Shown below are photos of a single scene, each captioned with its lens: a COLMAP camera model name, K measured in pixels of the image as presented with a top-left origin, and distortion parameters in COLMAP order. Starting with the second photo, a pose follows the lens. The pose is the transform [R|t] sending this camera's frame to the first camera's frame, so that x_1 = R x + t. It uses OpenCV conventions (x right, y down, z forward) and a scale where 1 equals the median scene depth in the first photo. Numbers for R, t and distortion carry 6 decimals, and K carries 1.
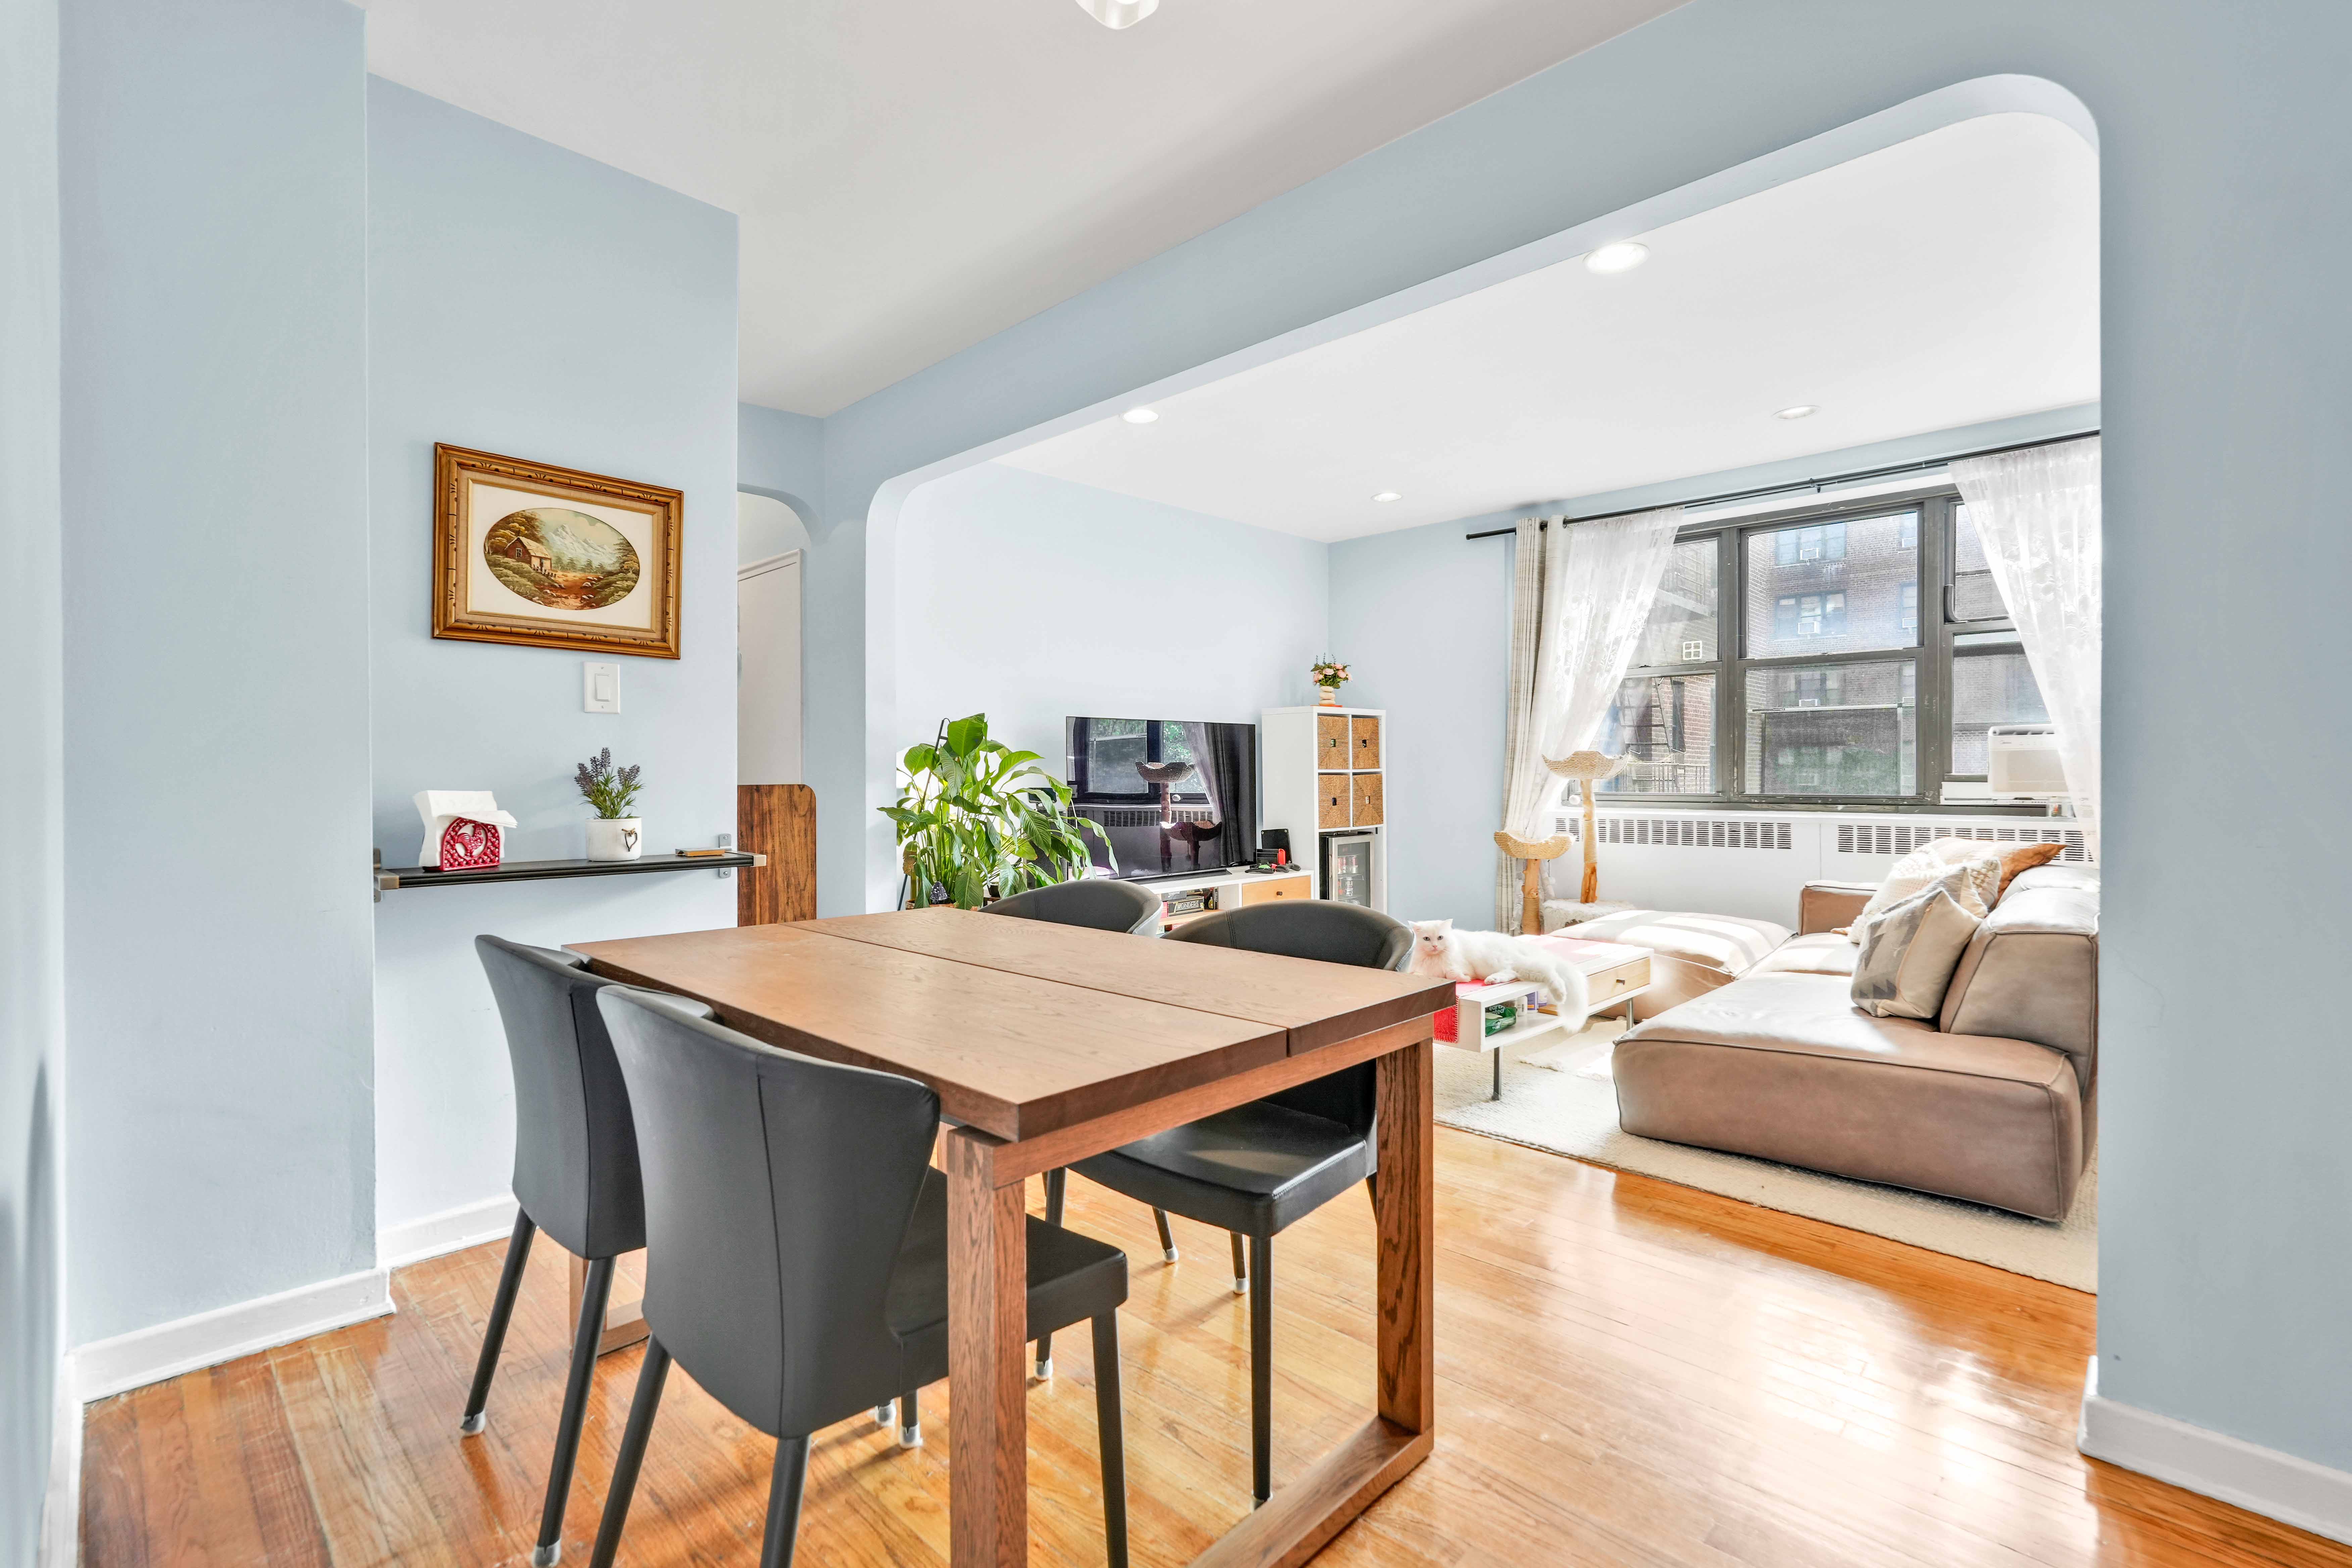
lens RADIAL K [[1053.0, 0, 1182.2], [0, 1053.0, 789.2], [0, 0, 1]] dist [-0.012924, 0.007836]
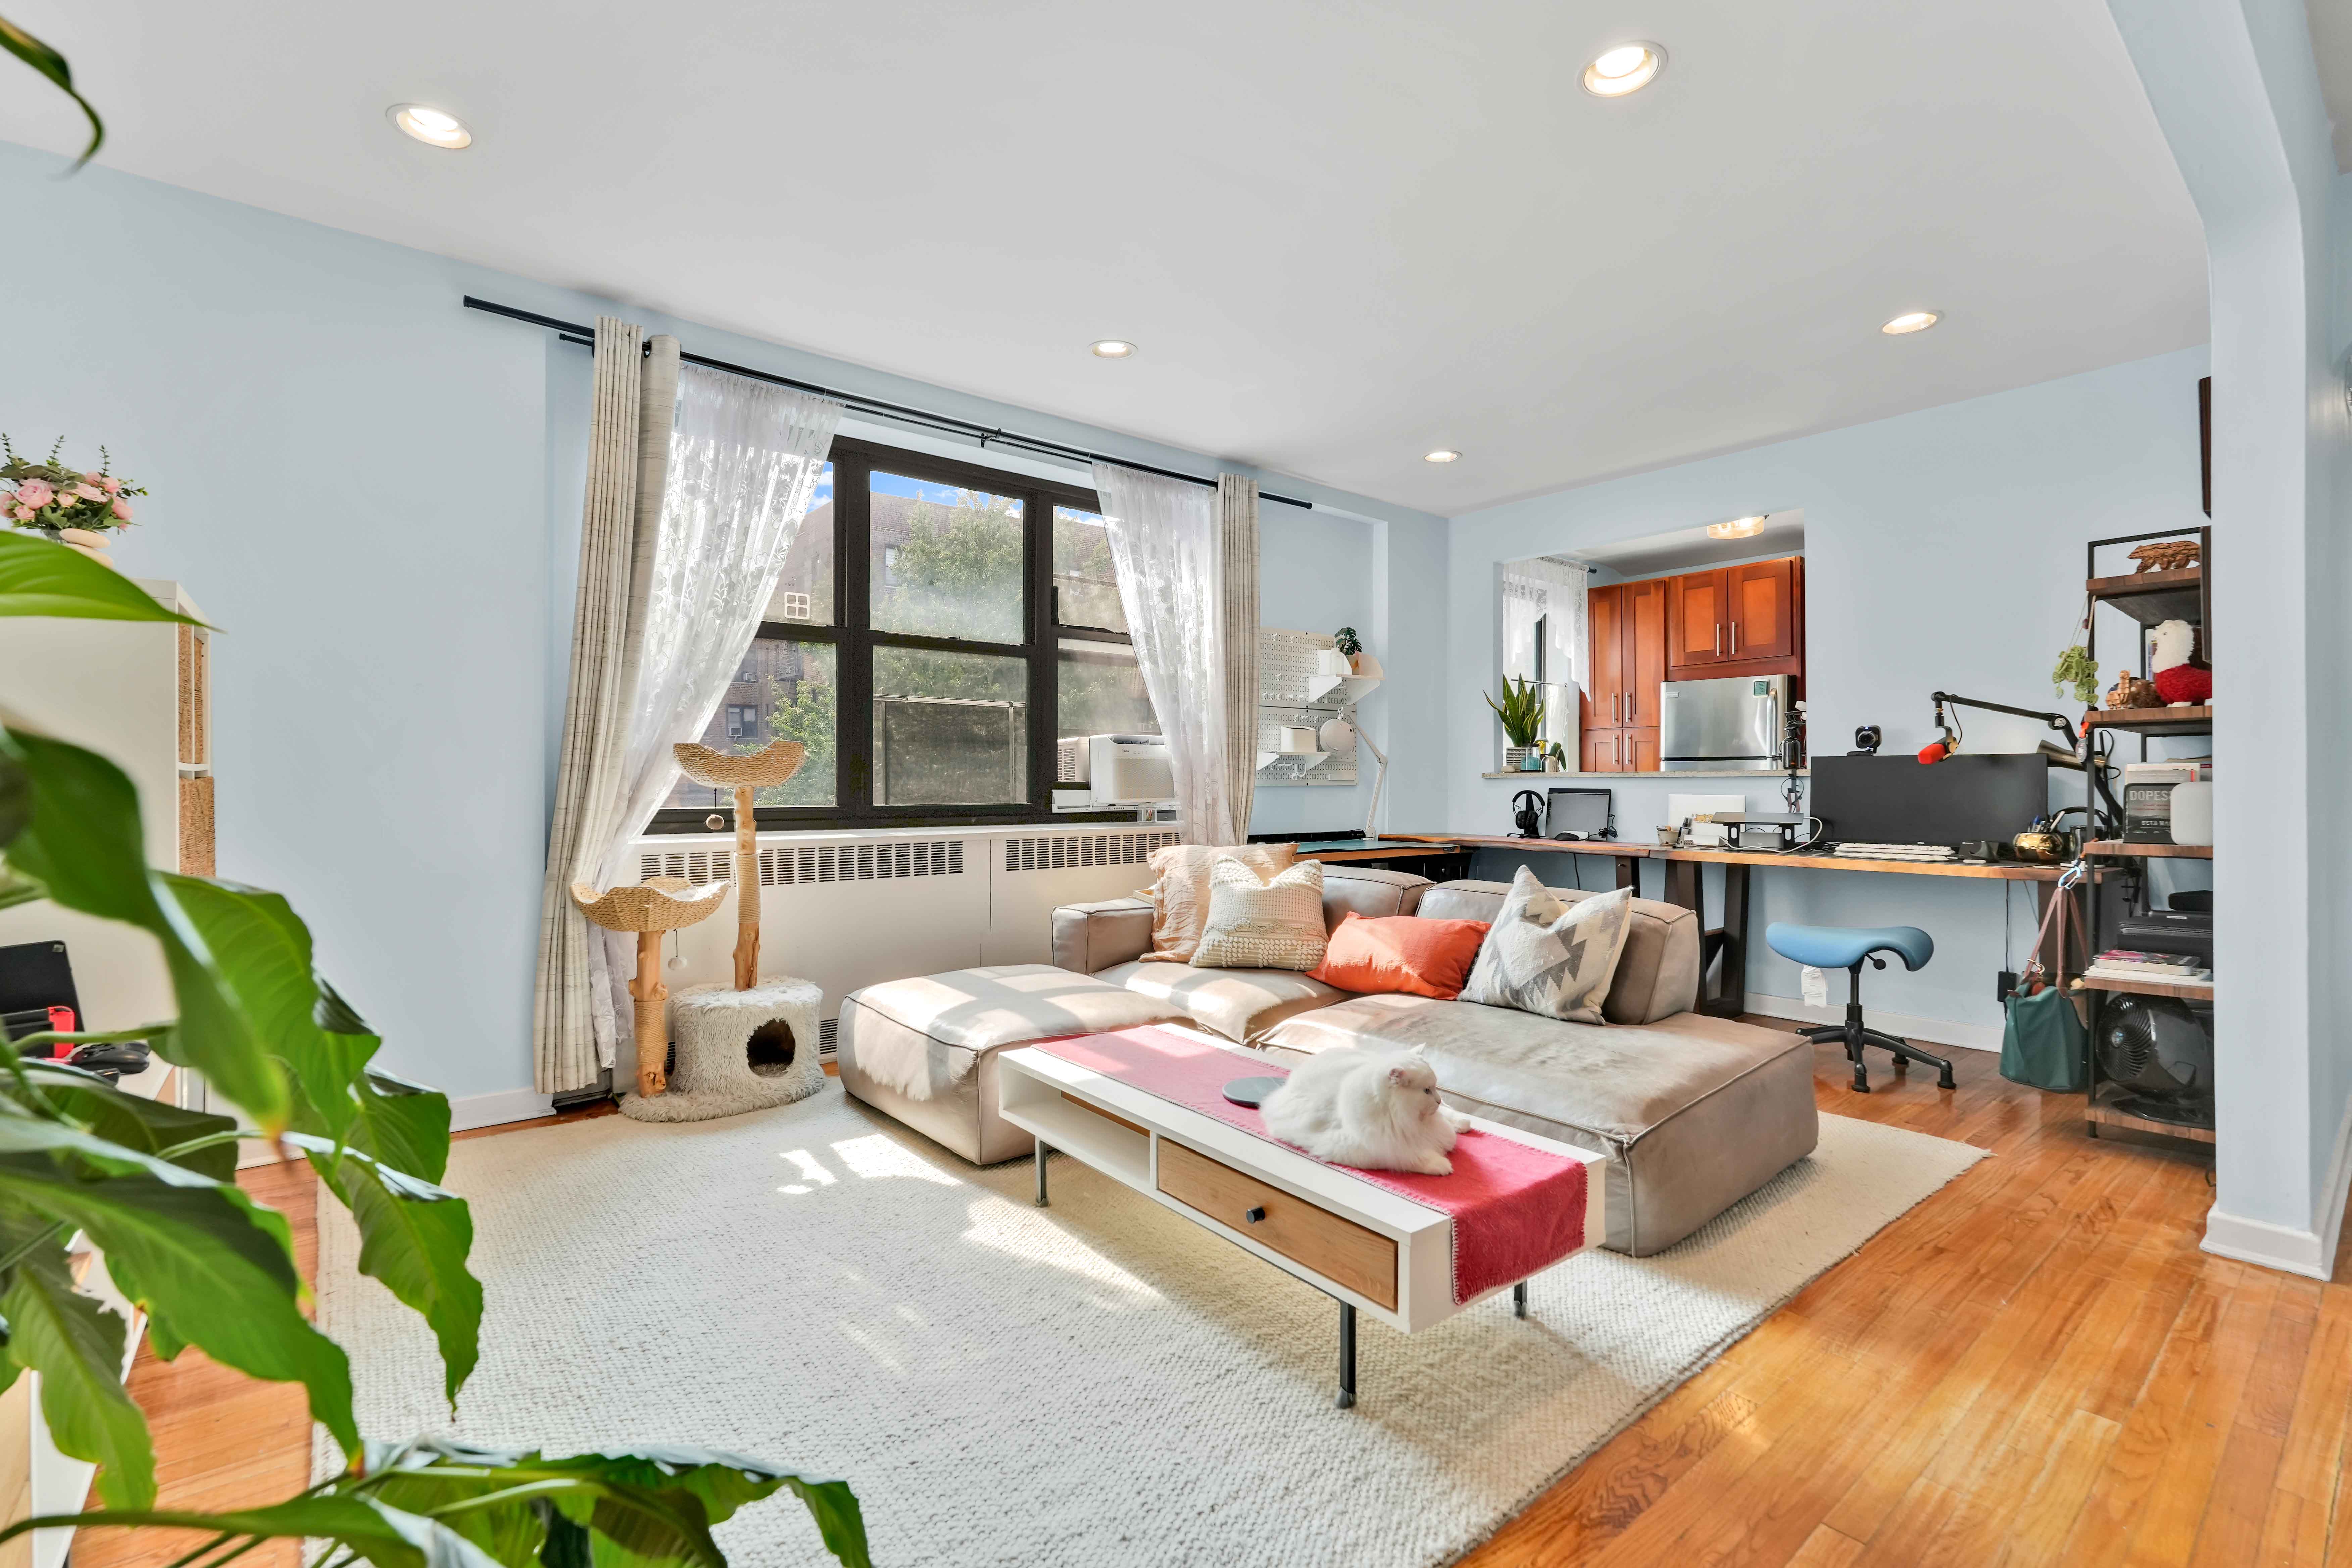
lens RADIAL K [[1067.0, 0, 1186.5], [0, 1067.0, 774.6], [0, 0, 1]] dist [0.006166, 0.000754]
pose [[0.130863, 0.013557, 0.991308, -0.241223], [0.015113, 0.999763, -0.015668, -0.003601], [-0.991285, 0.017032, 0.130628, 0.798068]]
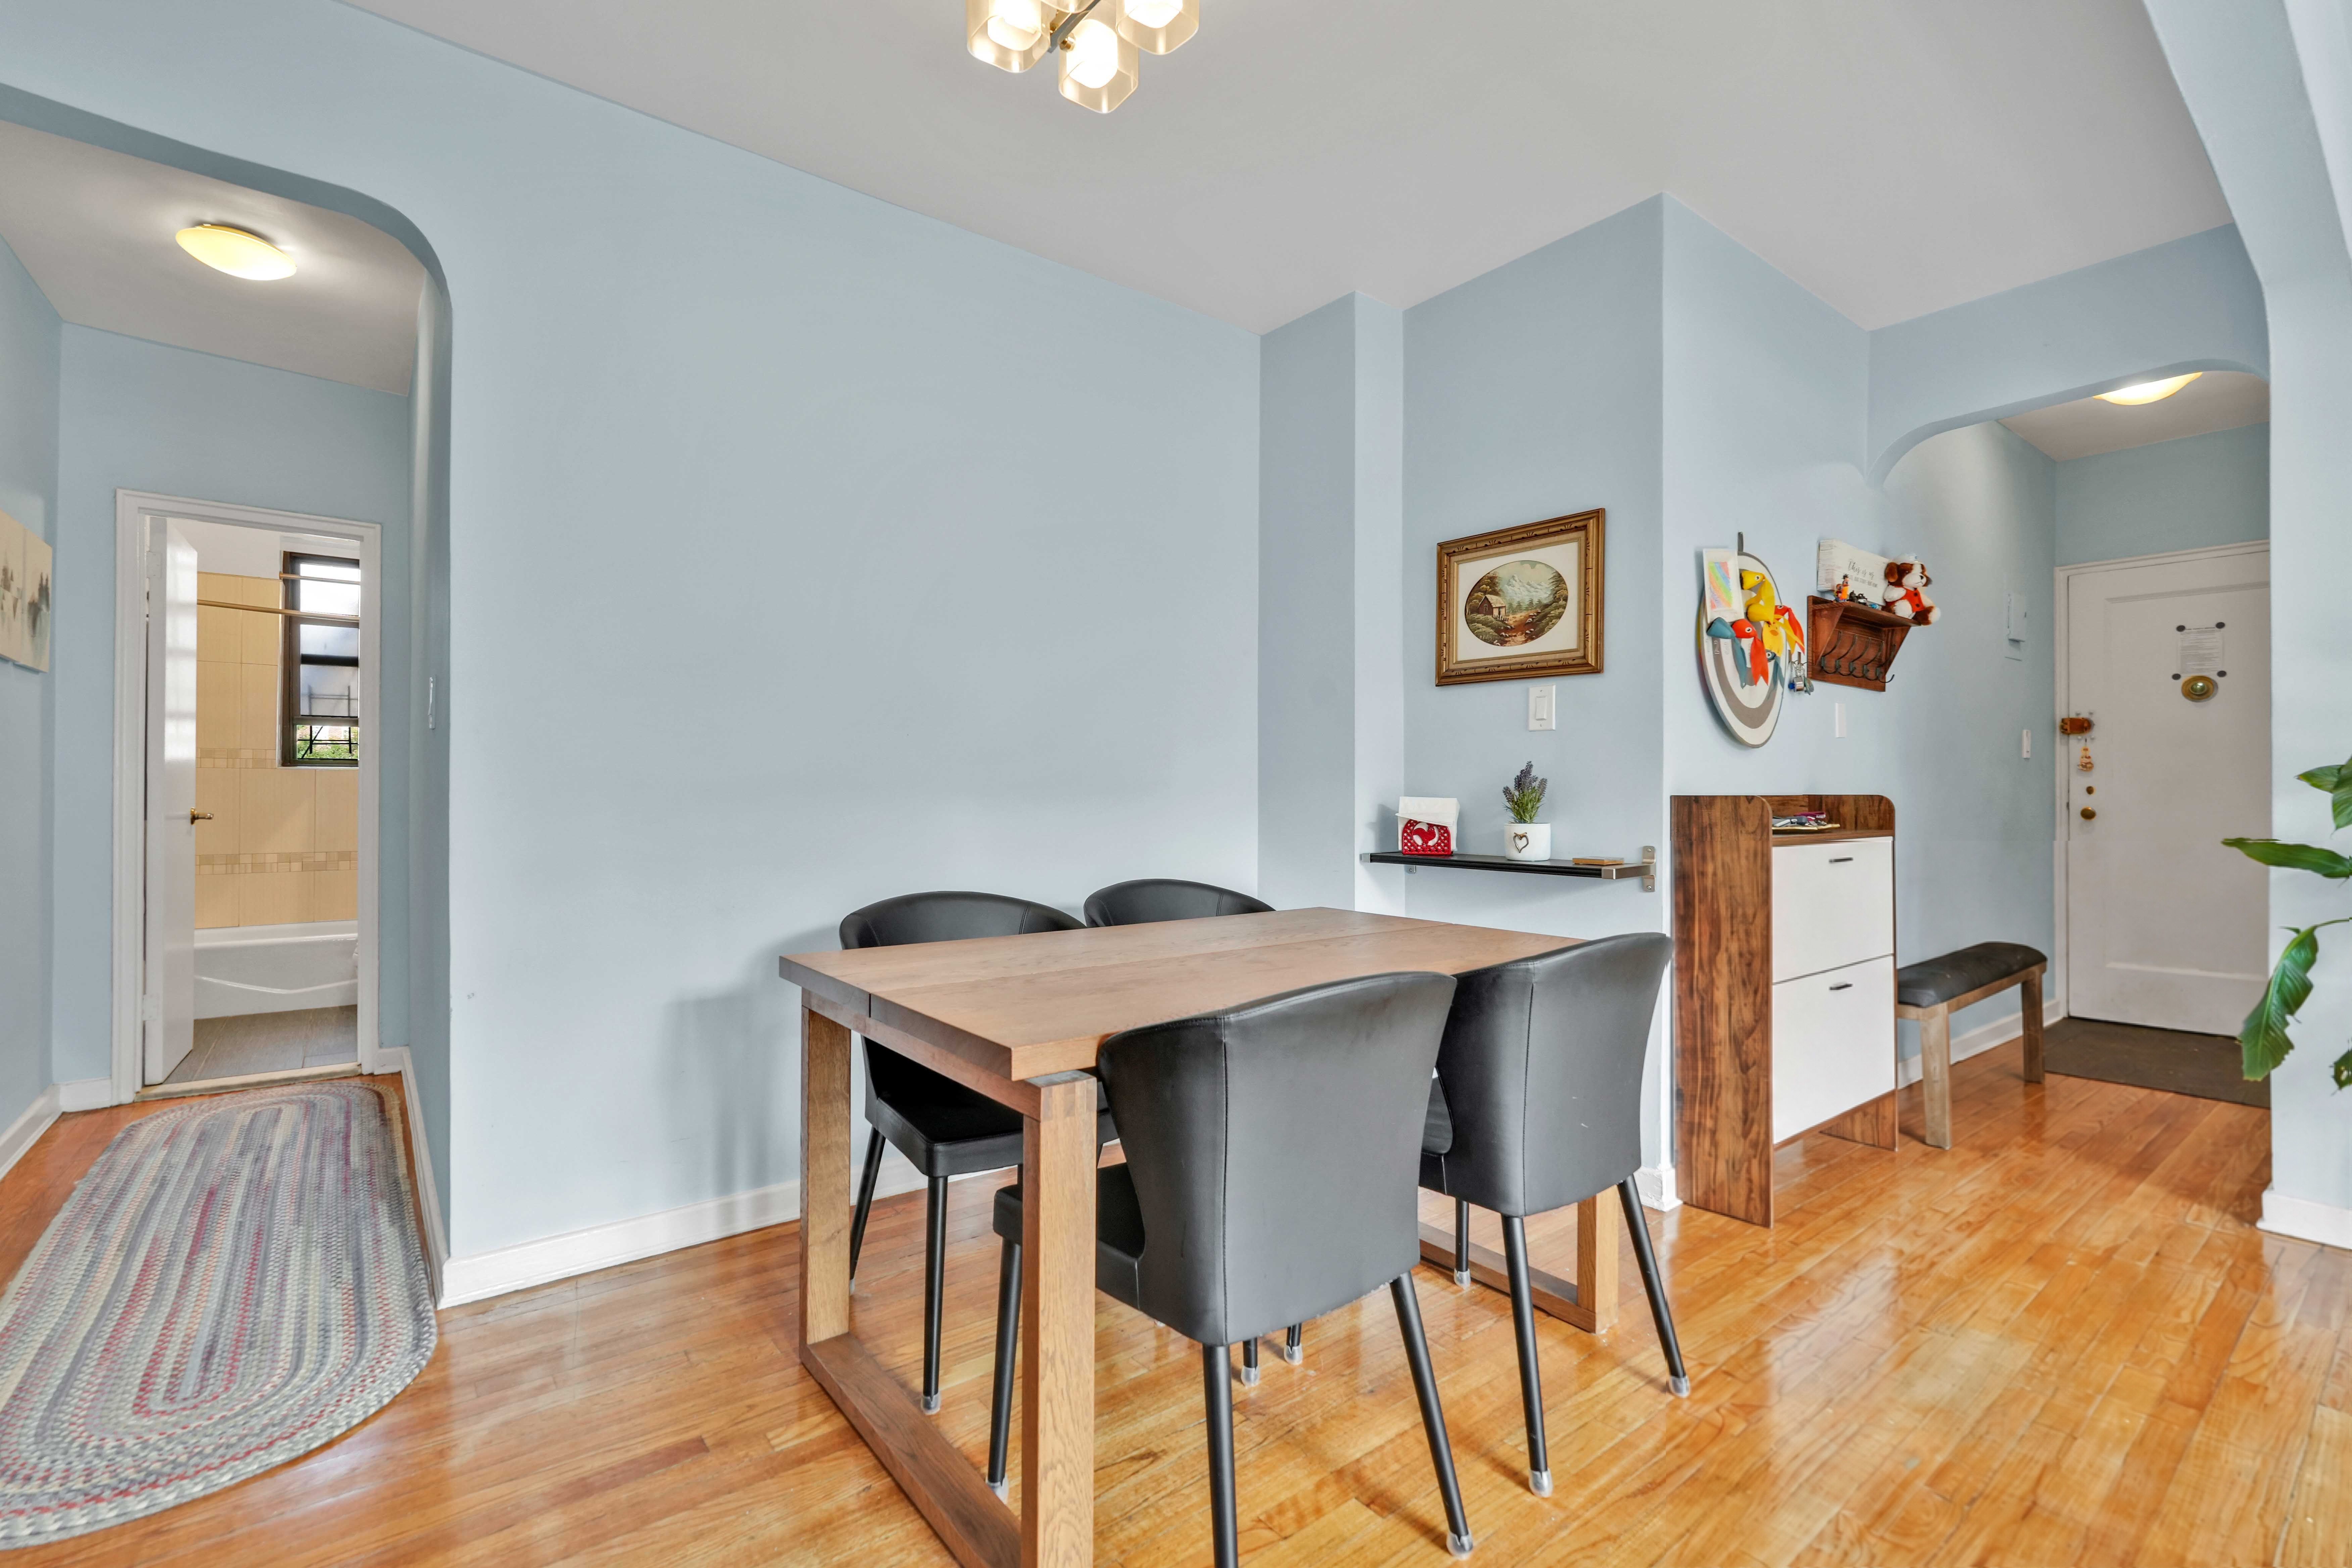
lens RADIAL K [[1053.0, 0, 1156.1], [0, 1053.0, 786.2], [0, 0, 1]] dist [-0.012924, 0.007836]
pose [[-0.156768, -0.004204, -0.987627, 0.344428], [-0.013816, 0.999902, -0.002063, -0.002420], [0.987539, 0.013321, -0.156810, 0.419141]]
